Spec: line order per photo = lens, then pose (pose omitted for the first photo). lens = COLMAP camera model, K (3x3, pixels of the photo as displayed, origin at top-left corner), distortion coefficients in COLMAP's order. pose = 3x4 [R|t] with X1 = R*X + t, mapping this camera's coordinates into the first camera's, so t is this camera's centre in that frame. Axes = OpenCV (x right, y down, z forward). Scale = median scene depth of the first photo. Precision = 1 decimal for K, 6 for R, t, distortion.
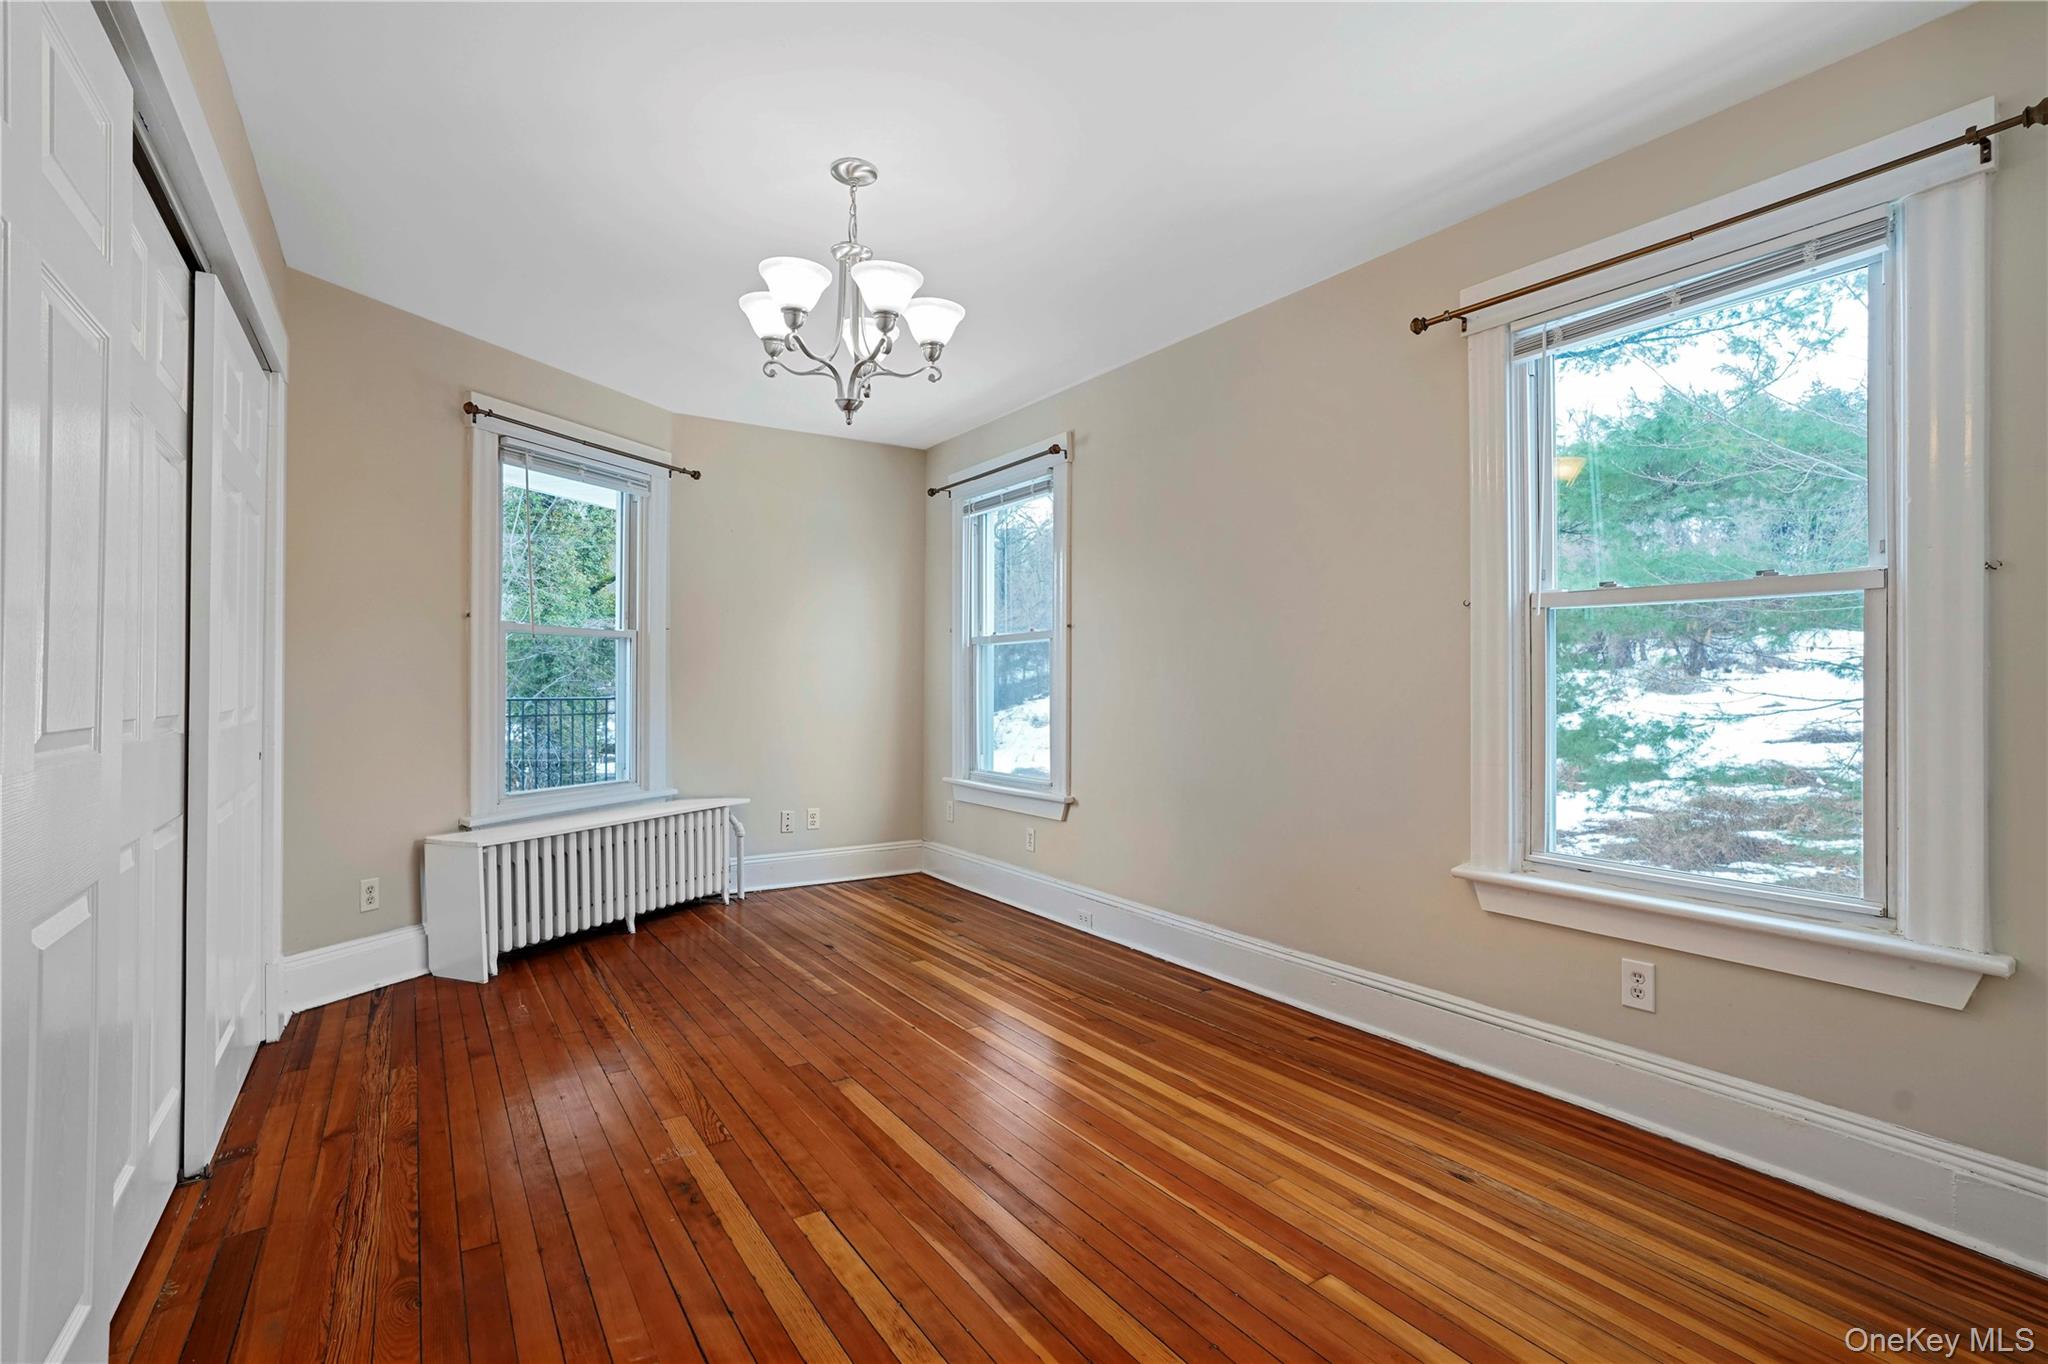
lens RADIAL K [[949.9, 0, 1035.6], [0, 949.9, 682.6], [0, 0, 1]] dist [-0.060094, 0.029615]
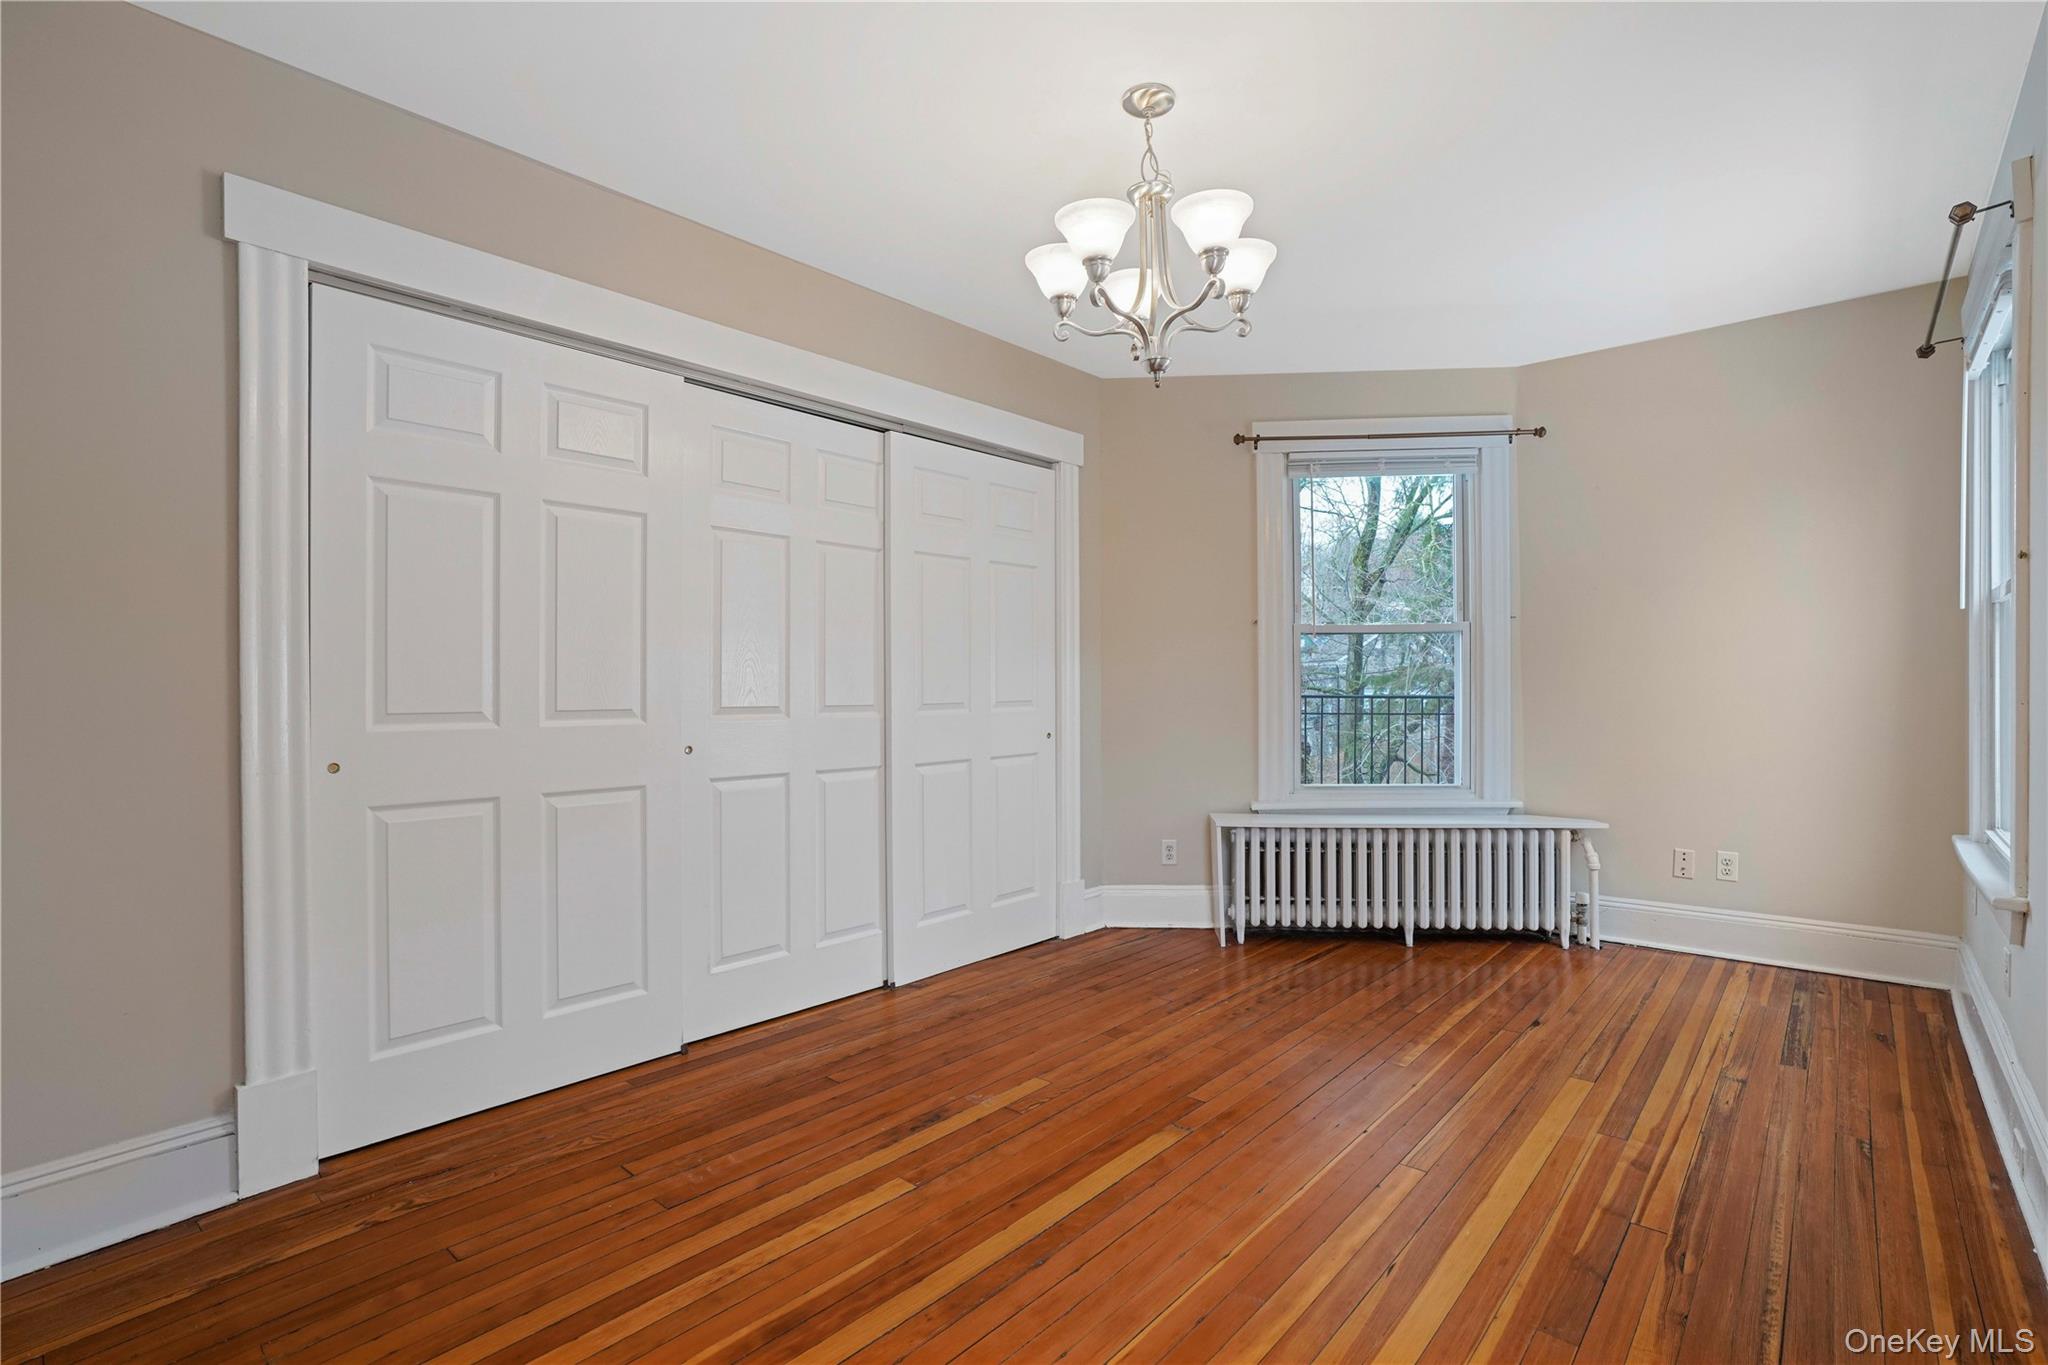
lens RADIAL K [[949.9, 0, 1035.6], [0, 949.9, 683.1], [0, 0, 1]] dist [-0.060094, 0.029615]
pose [[0.269007, -0.007284, -0.963111, 0.490353], [0.011566, 0.999924, -0.004332, 0.004557], [0.963069, -0.009974, 0.269071, 0.509032]]
